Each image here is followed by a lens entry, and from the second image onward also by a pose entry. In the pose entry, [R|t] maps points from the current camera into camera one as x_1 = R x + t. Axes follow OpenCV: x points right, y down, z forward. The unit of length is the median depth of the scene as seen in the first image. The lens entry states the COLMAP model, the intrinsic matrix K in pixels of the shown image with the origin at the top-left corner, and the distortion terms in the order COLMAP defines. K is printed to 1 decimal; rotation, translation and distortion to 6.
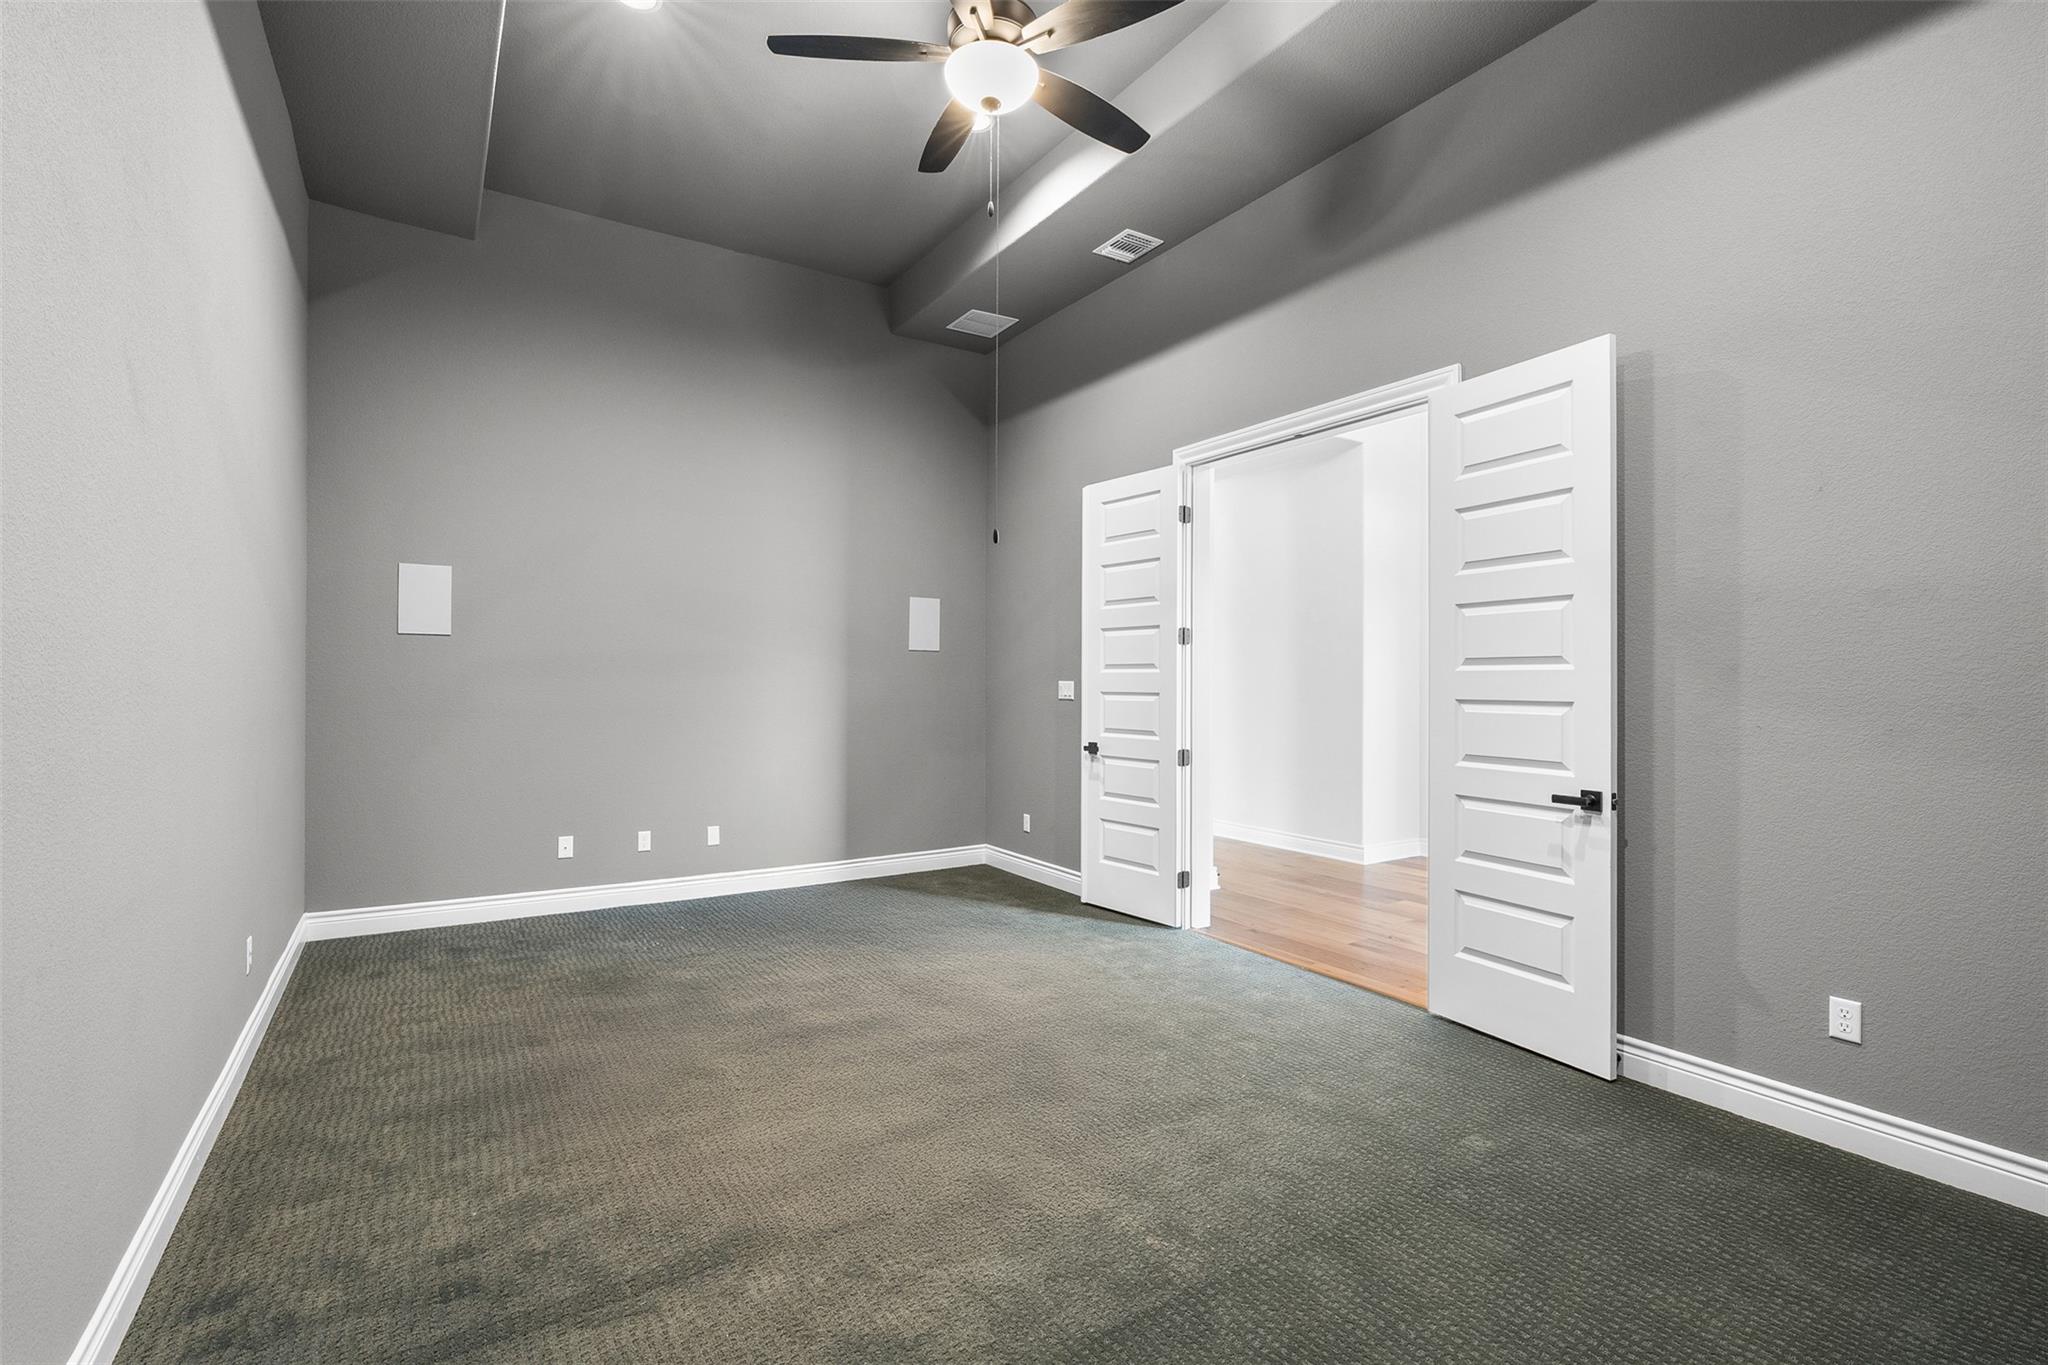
lens RADIAL K [[918.3, 0, 1024.0], [0, 918.3, 687.6], [0, 0, 1]] dist [-0.002733, -0.000328]
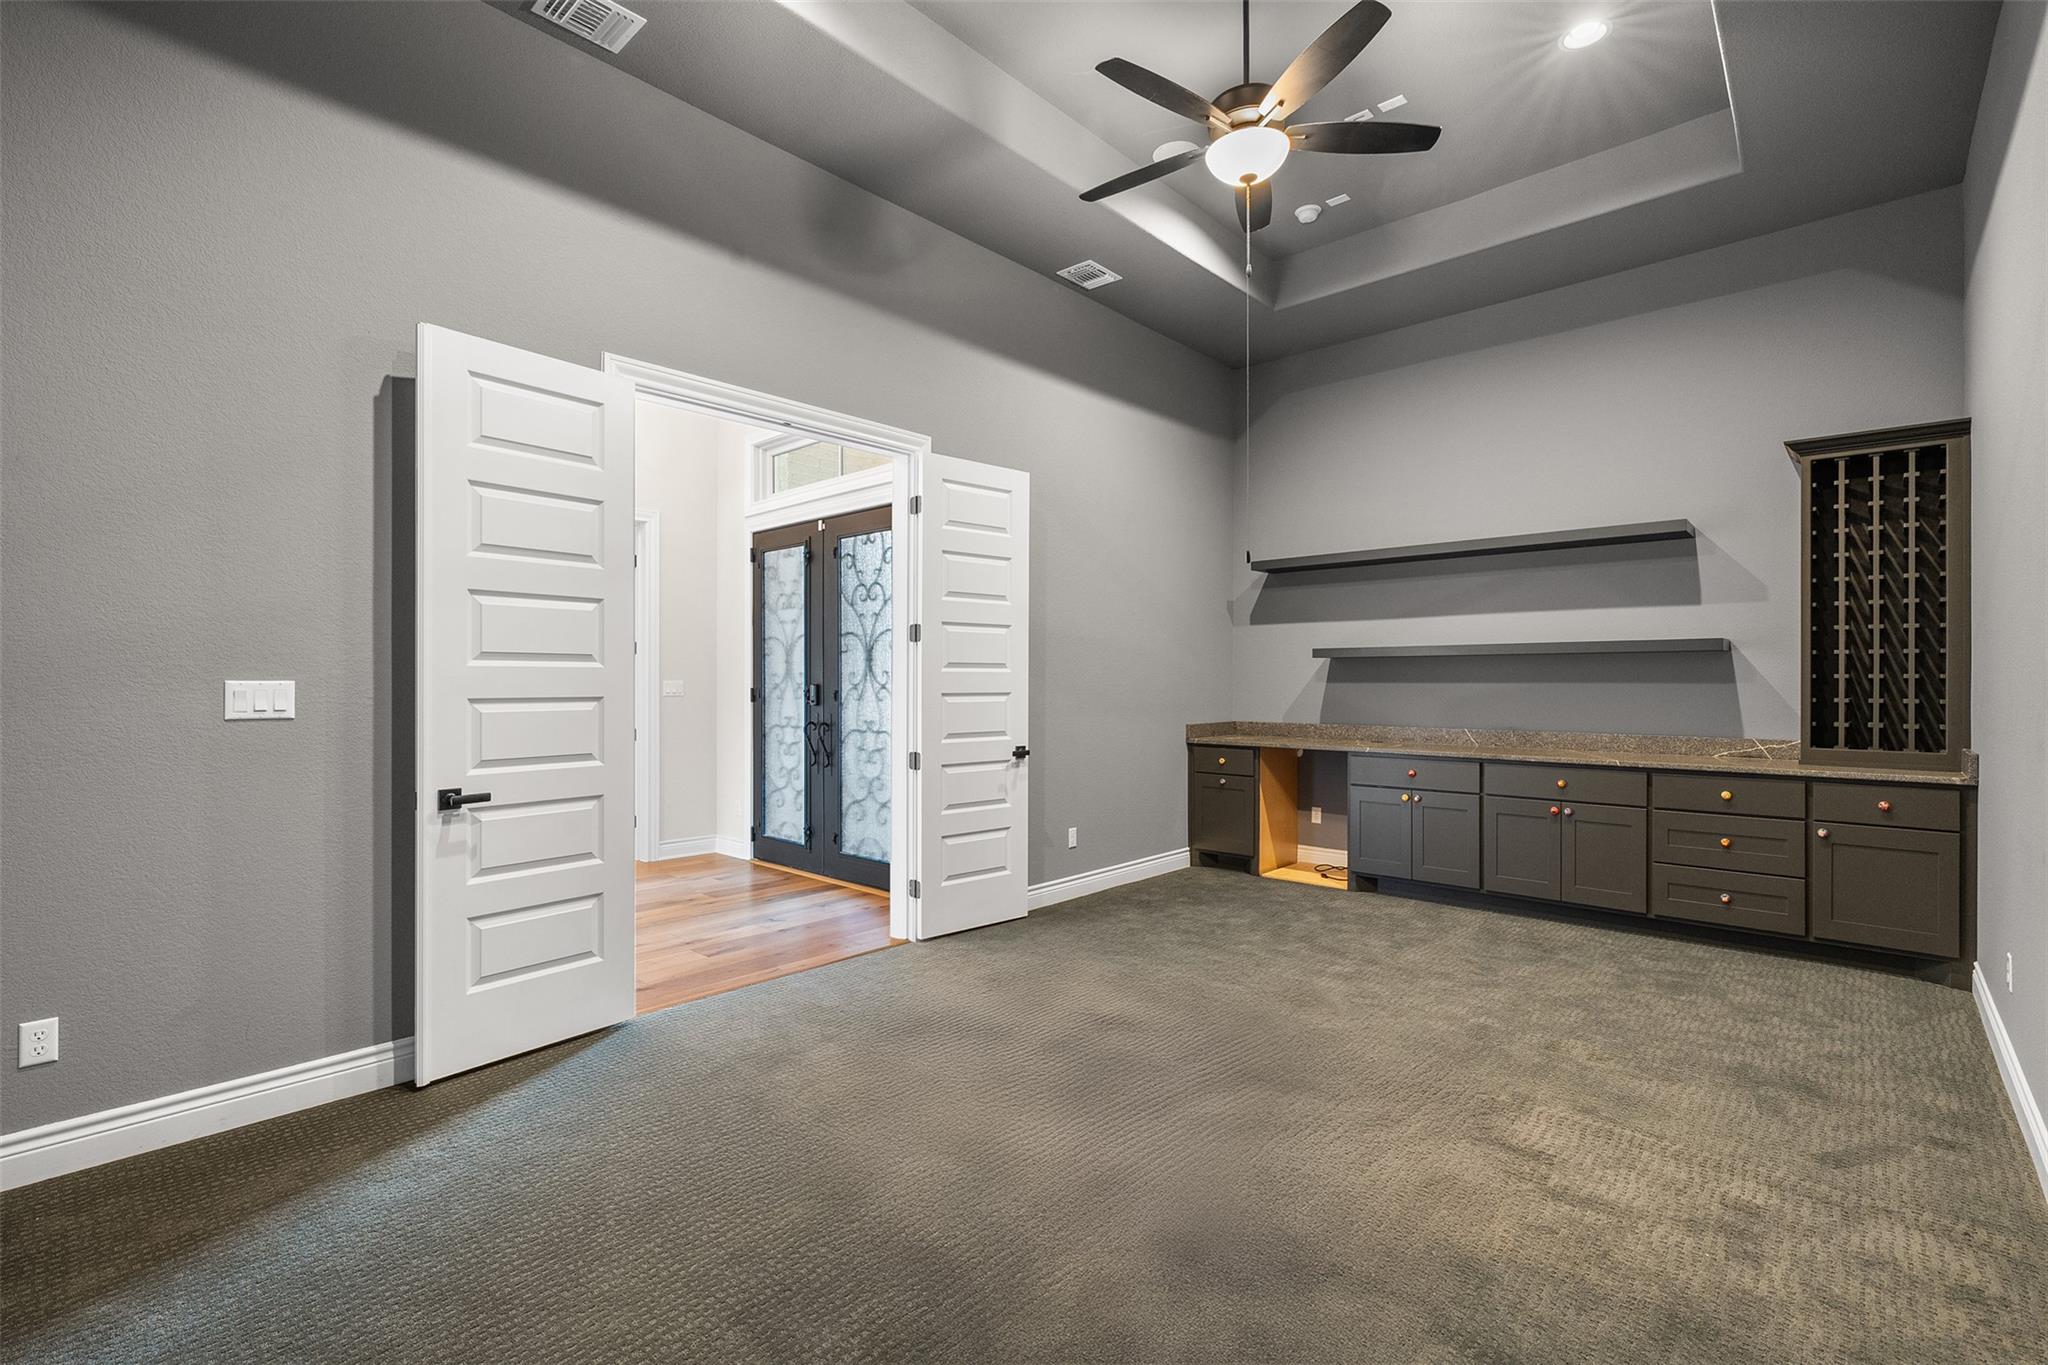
lens RADIAL K [[918.3, 0, 1023.7], [0, 918.3, 674.8], [0, 0, 1]] dist [-0.002733, -0.000328]
pose [[-0.248888, -0.008312, 0.968497, -0.652787], [-0.003317, 0.999965, 0.007730, -0.018716], [-0.968527, -0.001289, -0.248907, 0.938134]]
